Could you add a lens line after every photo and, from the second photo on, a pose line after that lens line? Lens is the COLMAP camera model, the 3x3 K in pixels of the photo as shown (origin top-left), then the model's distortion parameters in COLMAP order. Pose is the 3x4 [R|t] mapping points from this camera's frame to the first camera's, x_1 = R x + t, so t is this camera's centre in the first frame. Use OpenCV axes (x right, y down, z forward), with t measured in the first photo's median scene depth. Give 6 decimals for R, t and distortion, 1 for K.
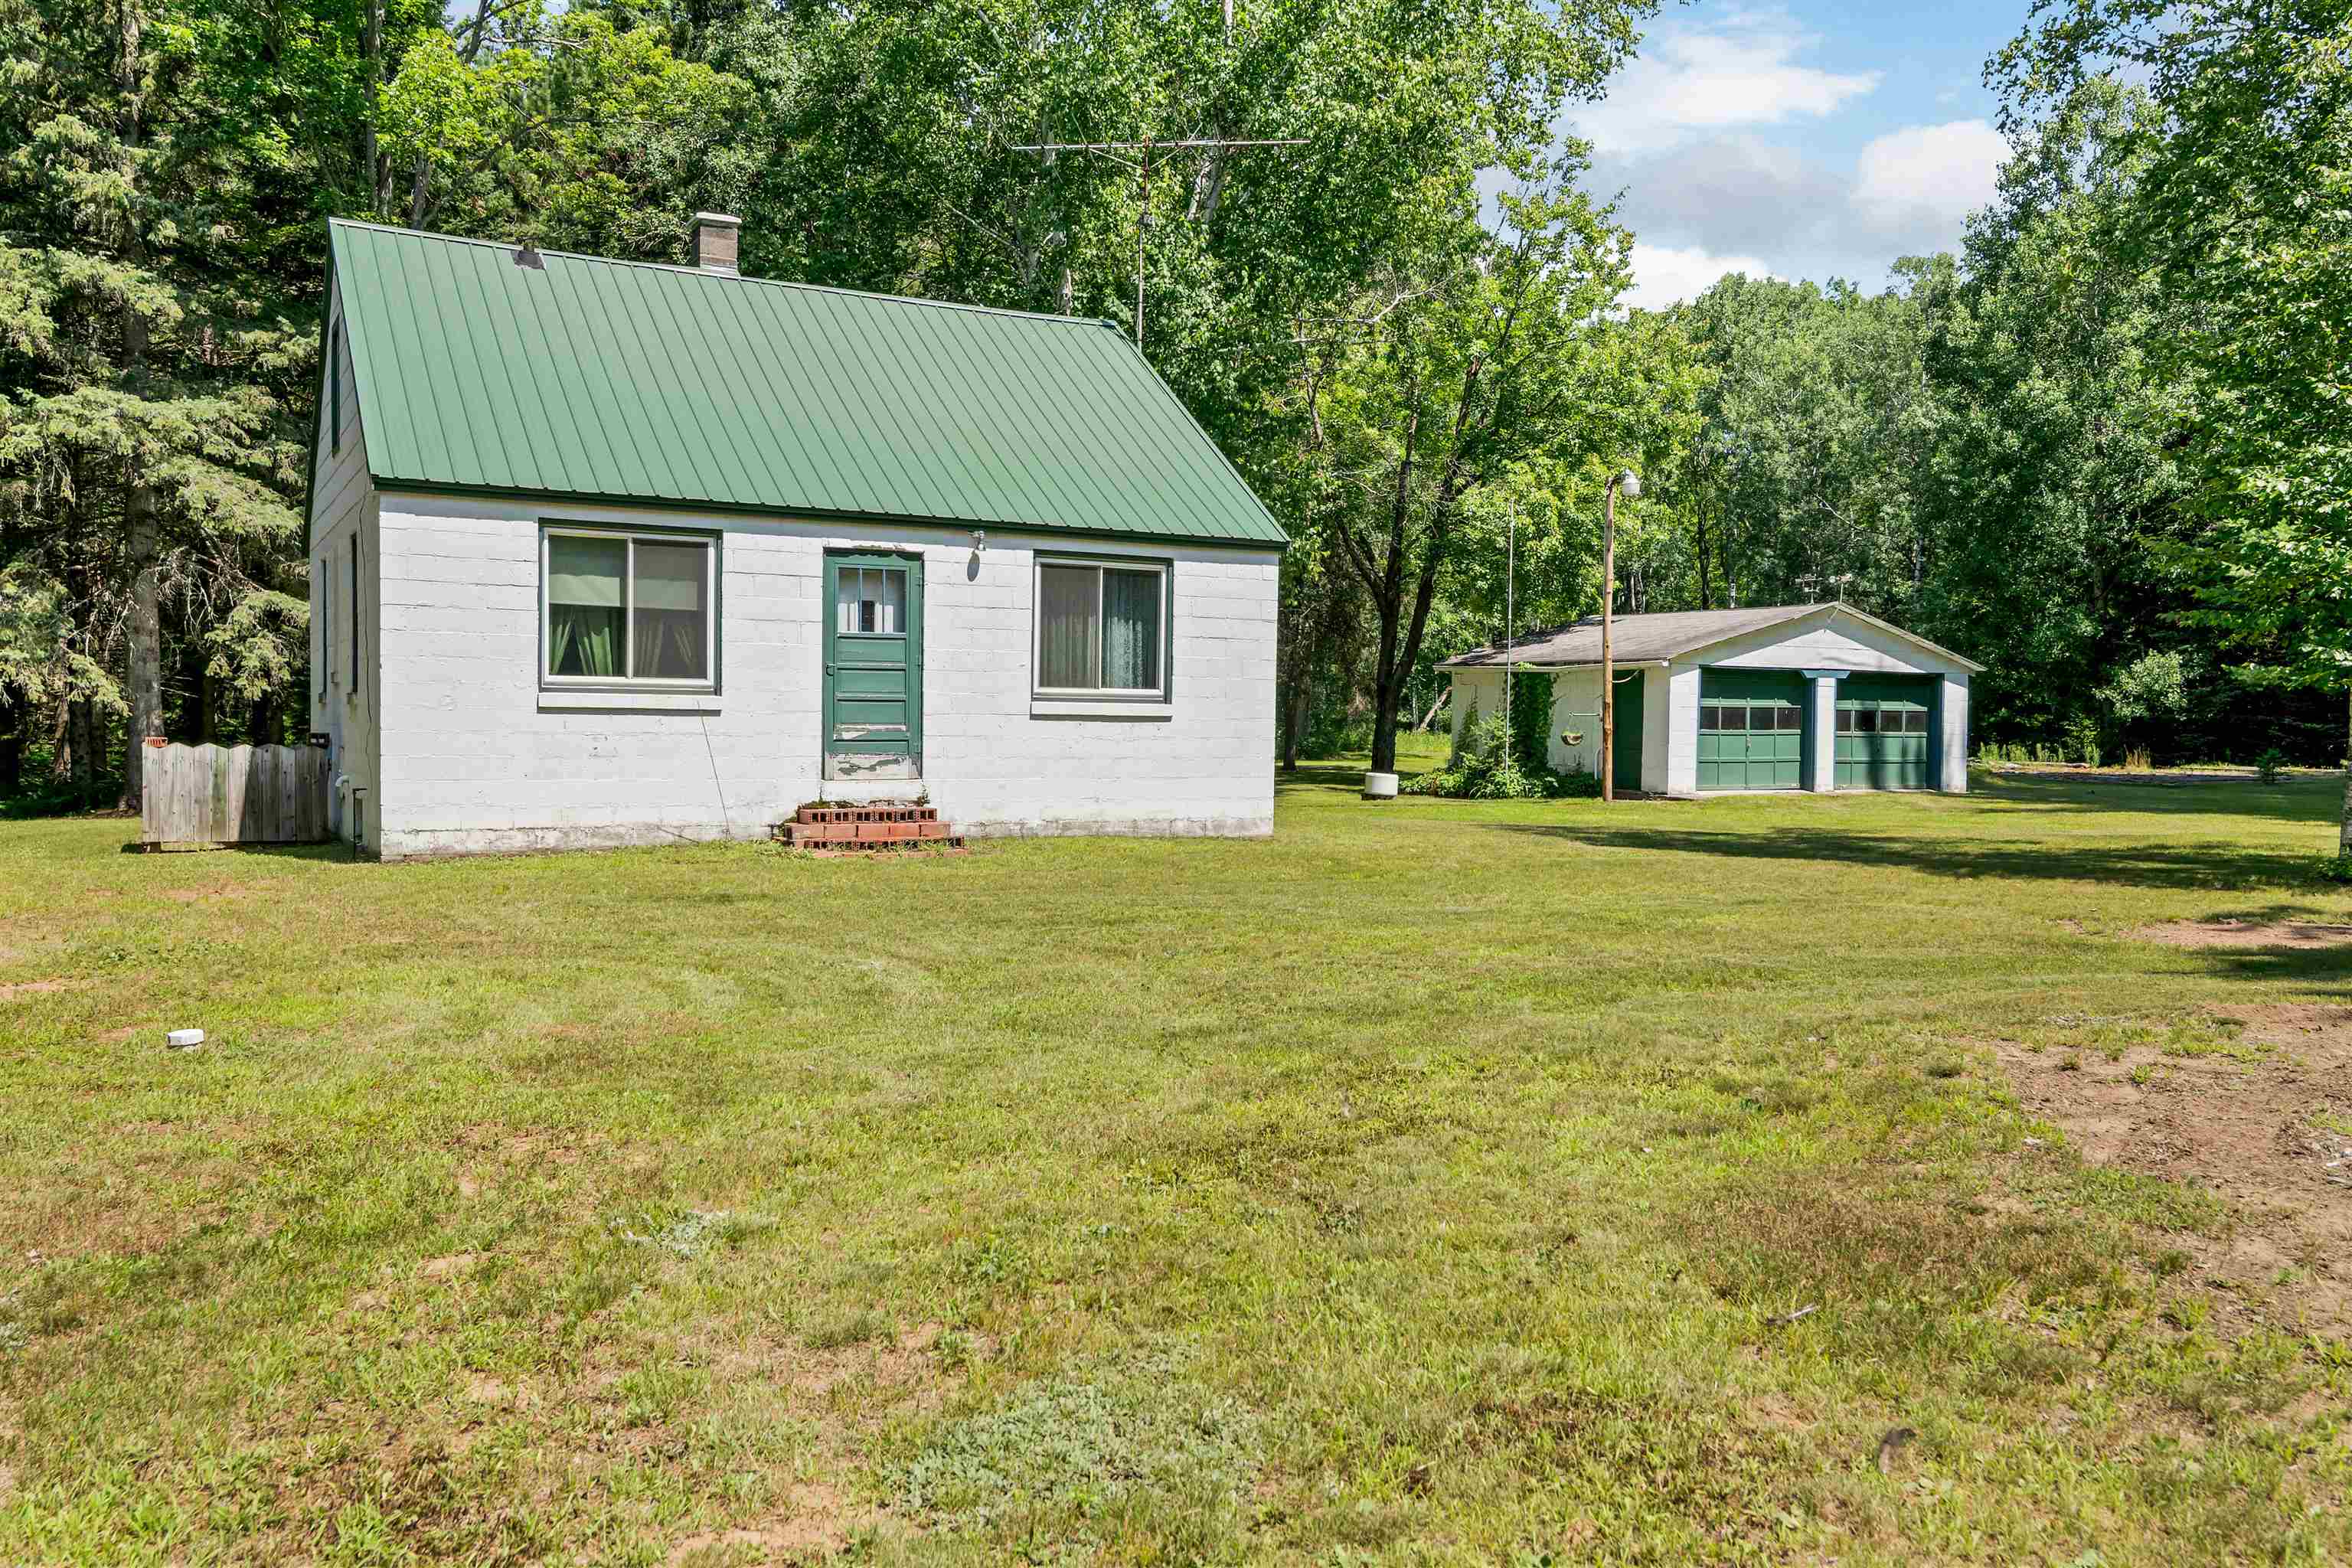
lens RADIAL K [[1826.5, 0, 1179.7], [0, 1826.5, 796.7], [0, 0, 1]] dist [0.000779, -0.001893]
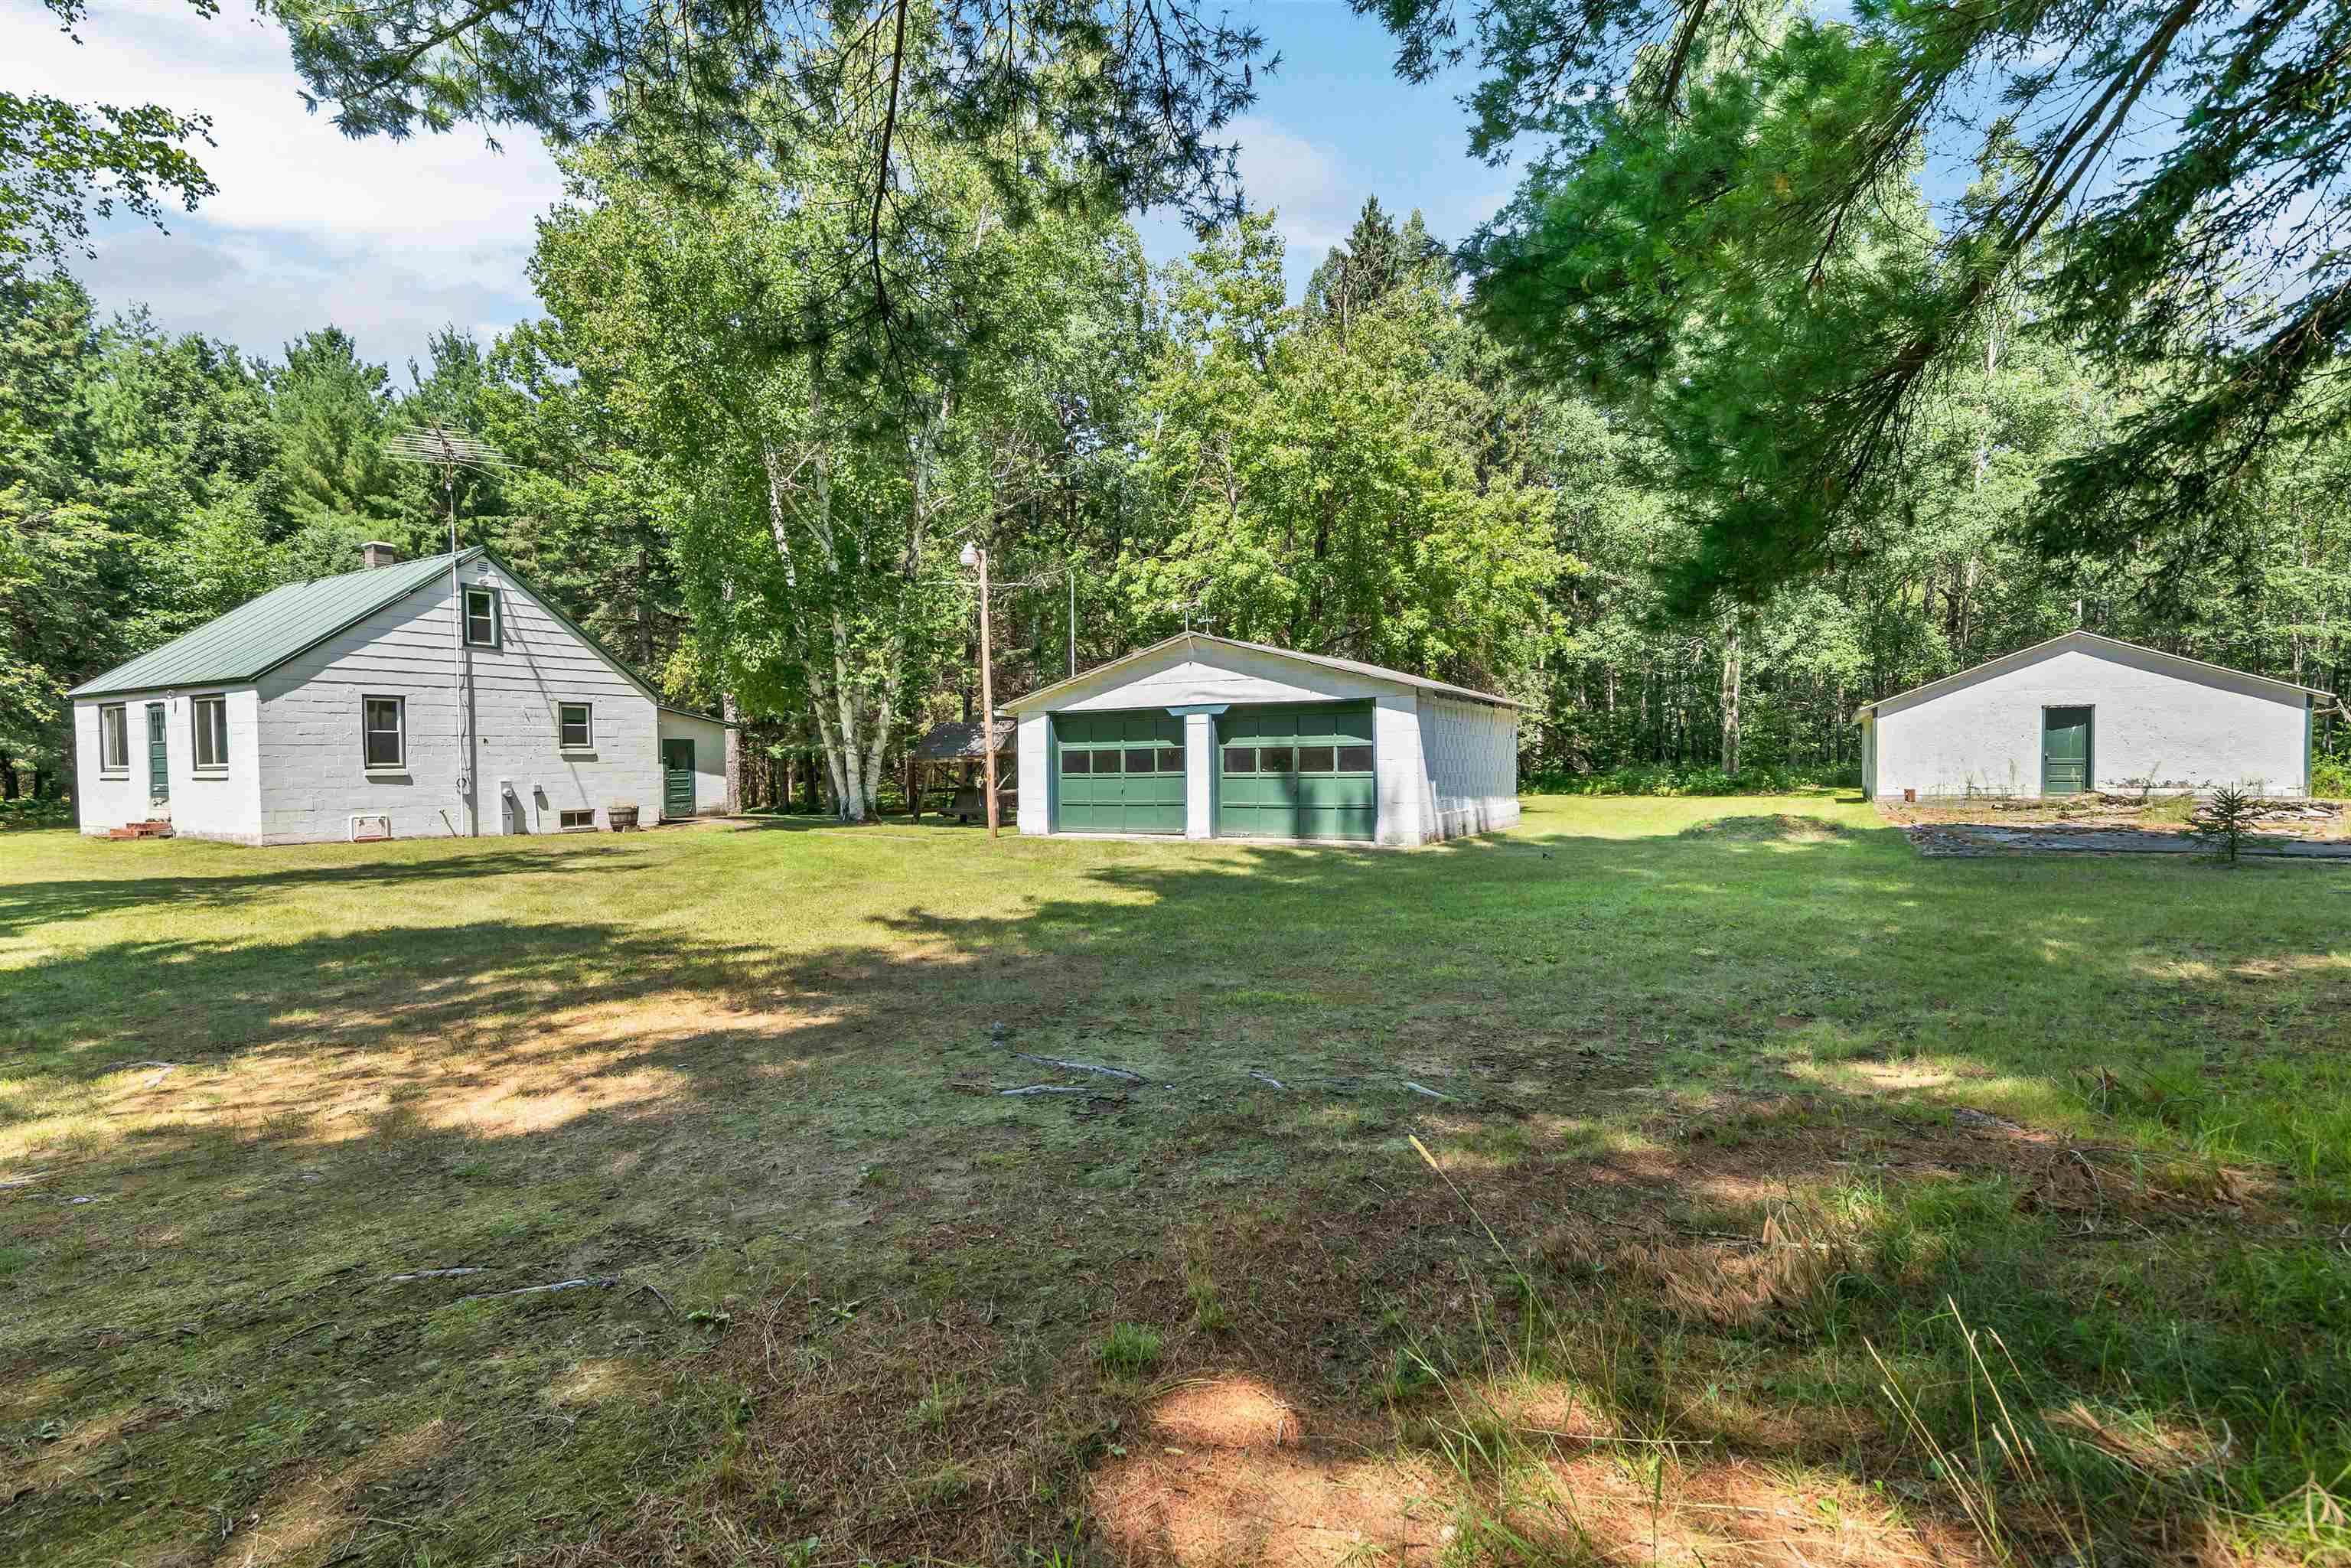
lens RADIAL K [[1088.7, 0, 1171.8], [0, 1088.7, 791.4], [0, 0, 1]] dist [0.002932, -0.000649]
pose [[0.519689, 0.003528, -0.854348, 1.488515], [-0.018066, 0.999813, -0.006860, -0.041121], [0.854164, 0.018999, 0.519656, 1.288181]]
